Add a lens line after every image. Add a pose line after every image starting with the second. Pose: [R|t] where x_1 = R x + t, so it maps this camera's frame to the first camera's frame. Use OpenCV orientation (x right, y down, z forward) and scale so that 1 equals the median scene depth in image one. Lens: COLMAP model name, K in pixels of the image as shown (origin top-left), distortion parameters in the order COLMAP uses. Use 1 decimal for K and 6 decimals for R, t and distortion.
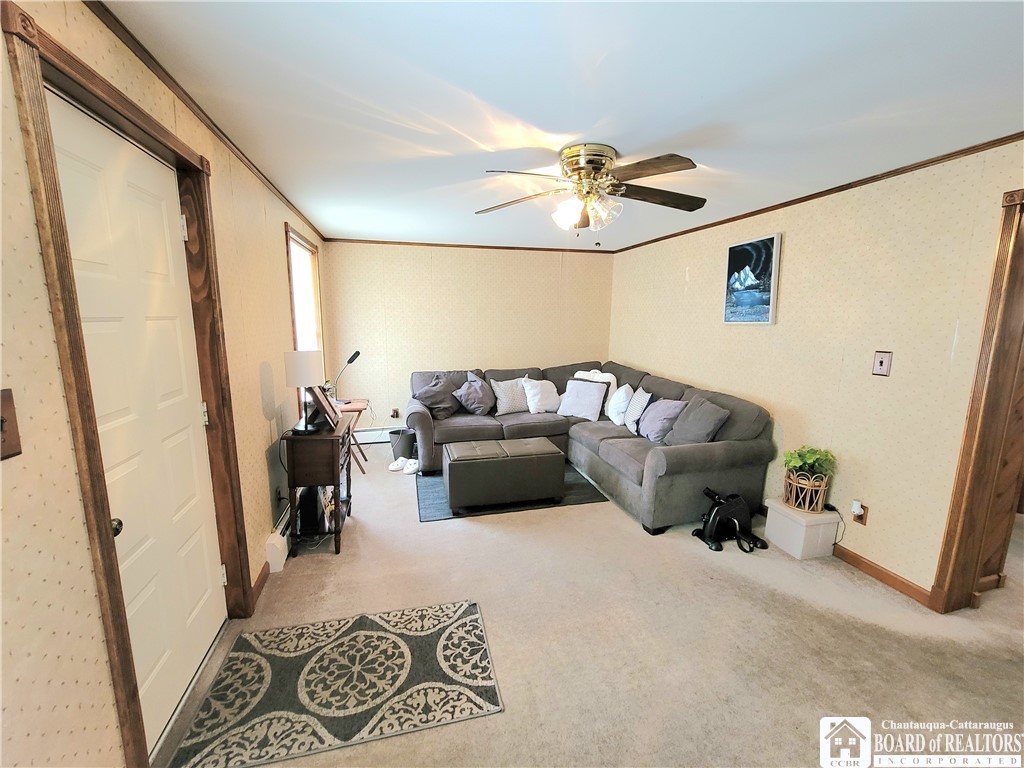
lens RADIAL K [[421.2, 0, 512.0], [0, 421.2, 384.0], [0, 0, 1]] dist [-0.003148, 0.000718]
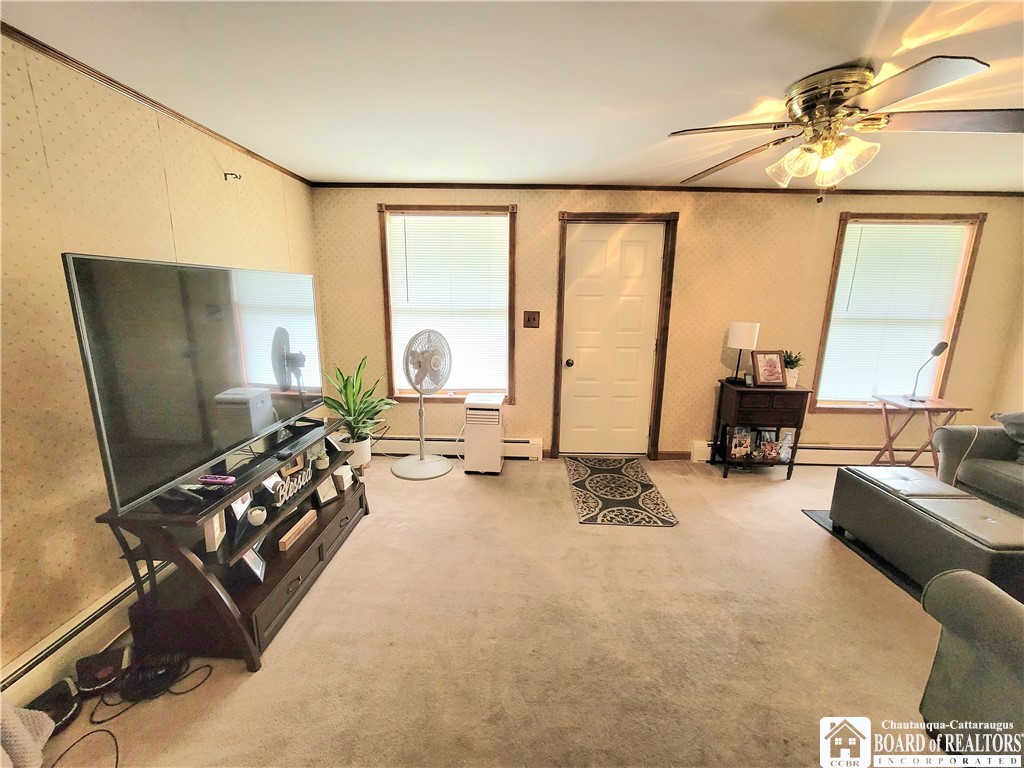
lens RADIAL K [[421.2, 0, 512.0], [0, 421.2, 384.0], [0, 0, 1]] dist [-0.003148, 0.000718]
pose [[-0.273794, 0.194596, -0.941897, 0.833802], [-0.165742, 0.955121, 0.245507, -0.079677], [0.947400, 0.223331, -0.229254, 0.530601]]
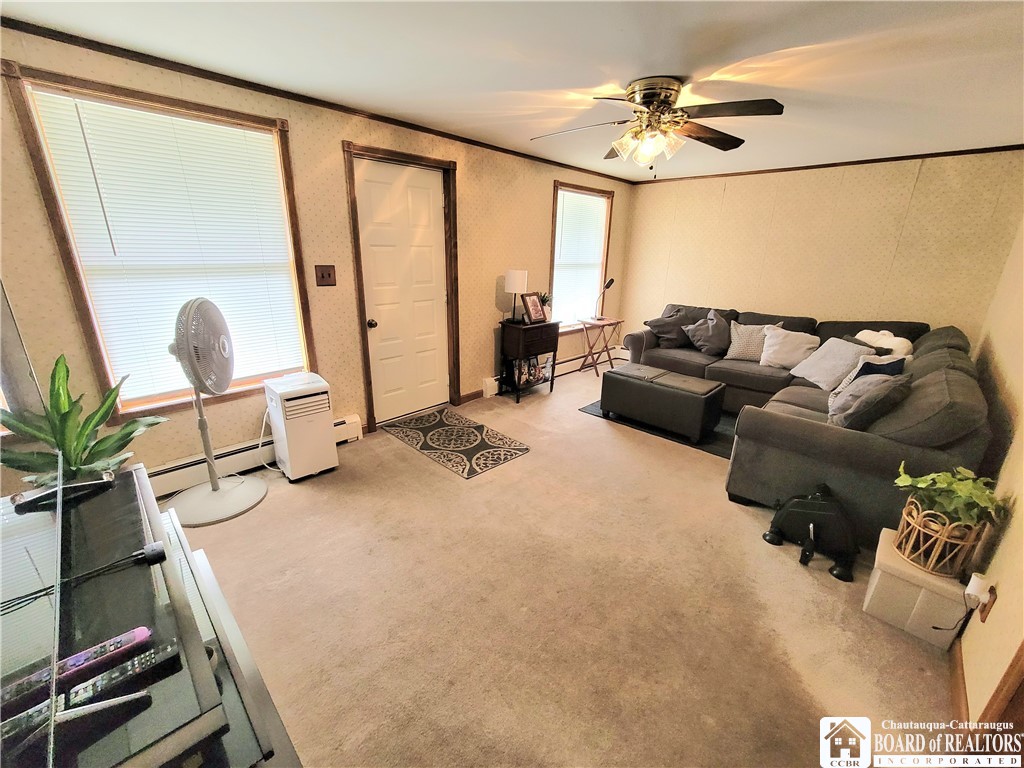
lens RADIAL K [[421.2, 0, 512.0], [0, 421.2, 384.0], [0, 0, 1]] dist [-0.003148, 0.000718]
pose [[0.519983, 0.268756, -0.810795, 0.733972], [-0.153417, 0.963161, 0.220871, -0.010580], [0.840286, 0.009540, 0.542059, 0.108089]]
